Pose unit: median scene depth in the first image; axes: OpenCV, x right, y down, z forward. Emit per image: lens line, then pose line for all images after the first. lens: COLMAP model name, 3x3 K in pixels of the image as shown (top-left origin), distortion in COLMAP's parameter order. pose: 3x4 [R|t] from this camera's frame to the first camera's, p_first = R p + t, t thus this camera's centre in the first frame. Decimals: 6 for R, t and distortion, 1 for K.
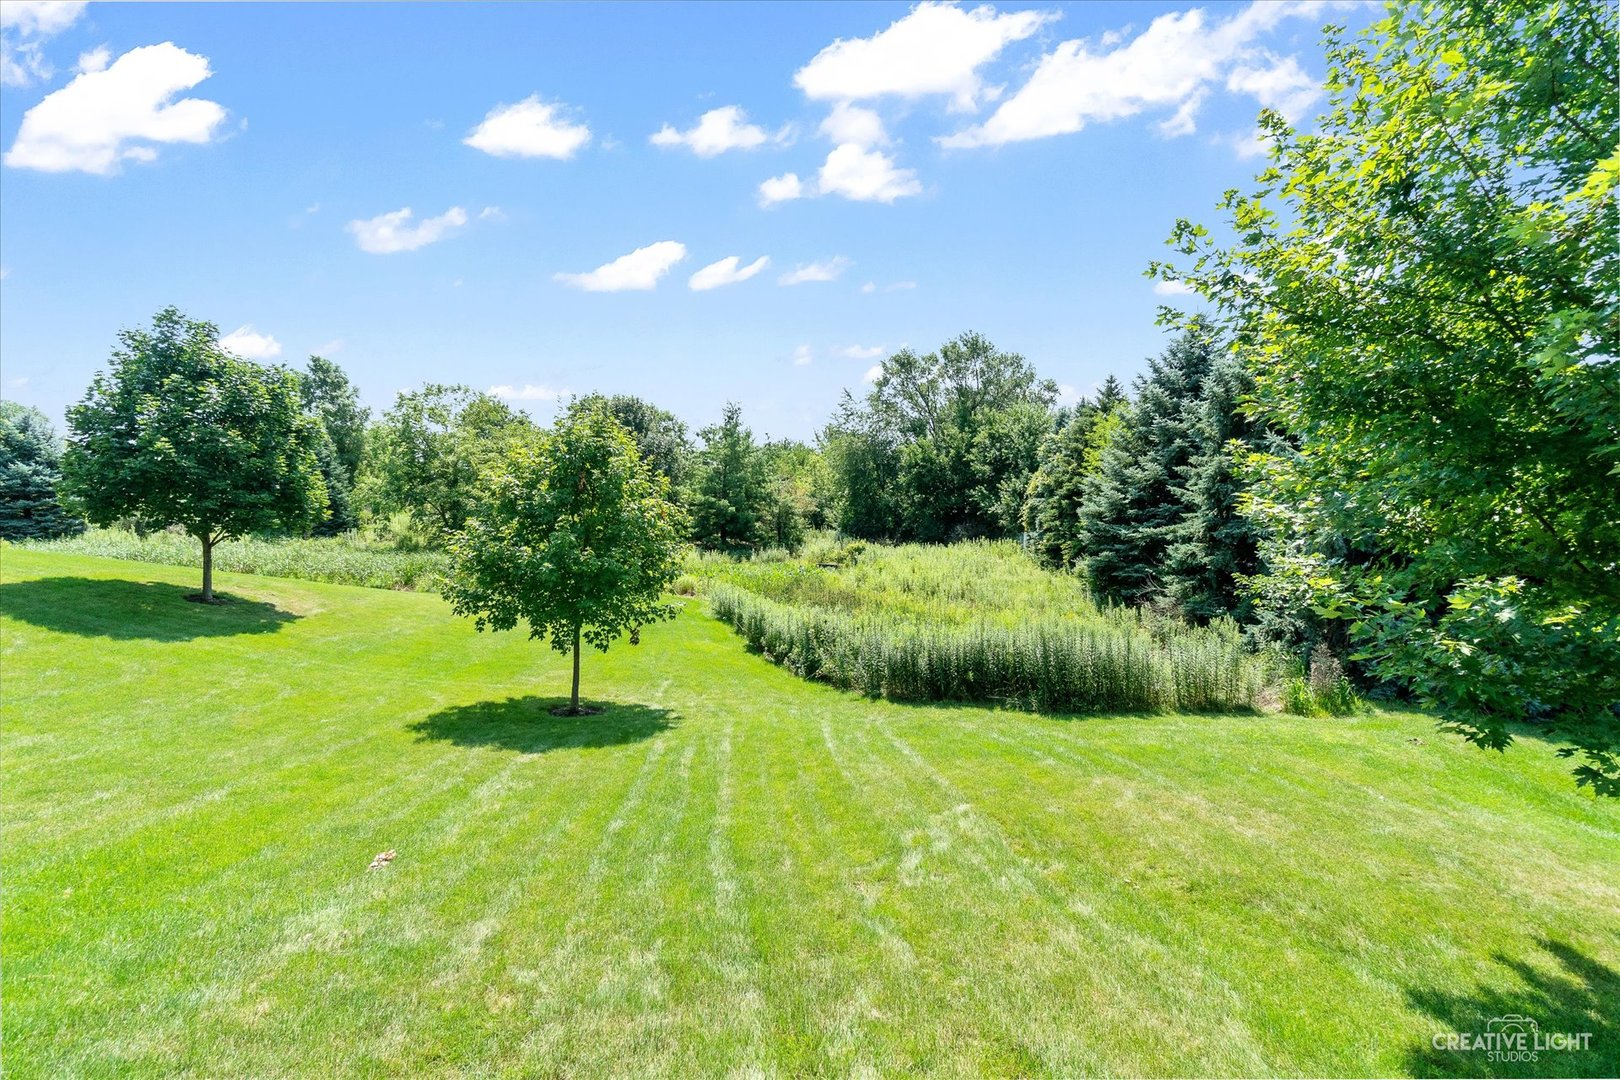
lens RADIAL K [[651.8, 0, 809.5], [0, 651.8, 530.3], [0, 0, 1]] dist [-0.001160, -0.000071]
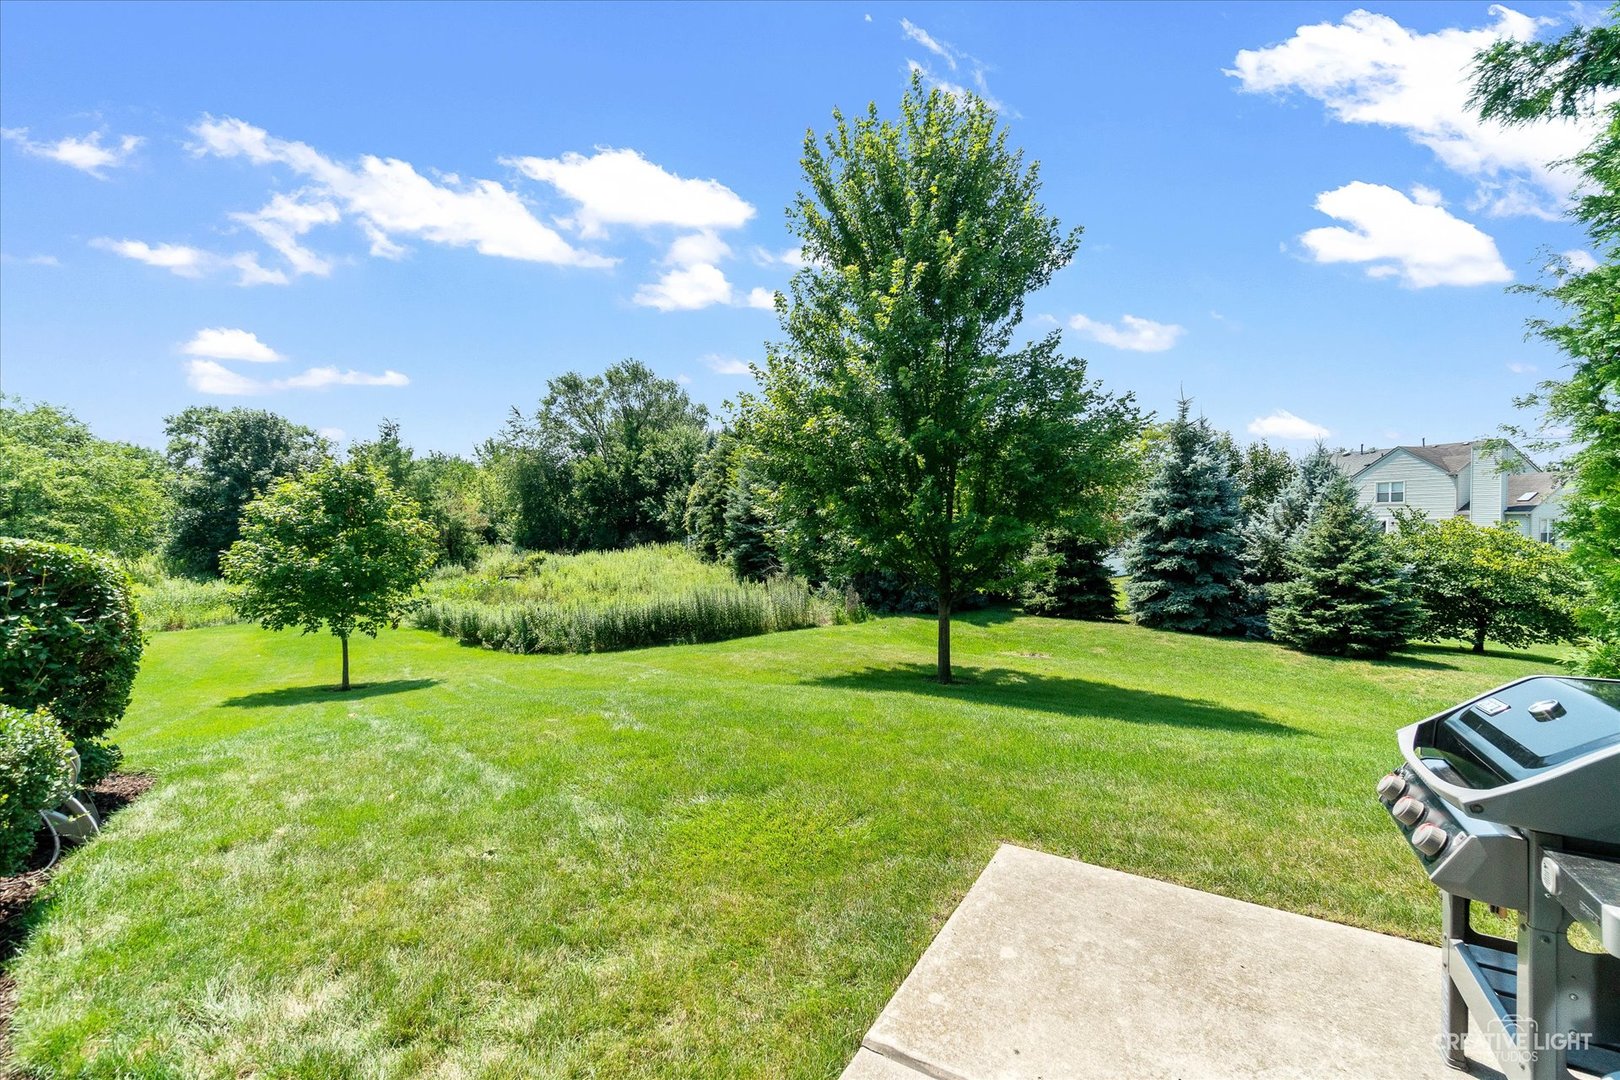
lens RADIAL K [[694.8, 0, 800.6], [0, 694.8, 541.2], [0, 0, 1]] dist [-0.000365, 0.000167]
pose [[0.889167, -0.057196, 0.453995, -0.057240], [0.057863, 0.998247, 0.012437, 0.008787], [-0.453910, 0.015210, 0.890918, -0.201482]]
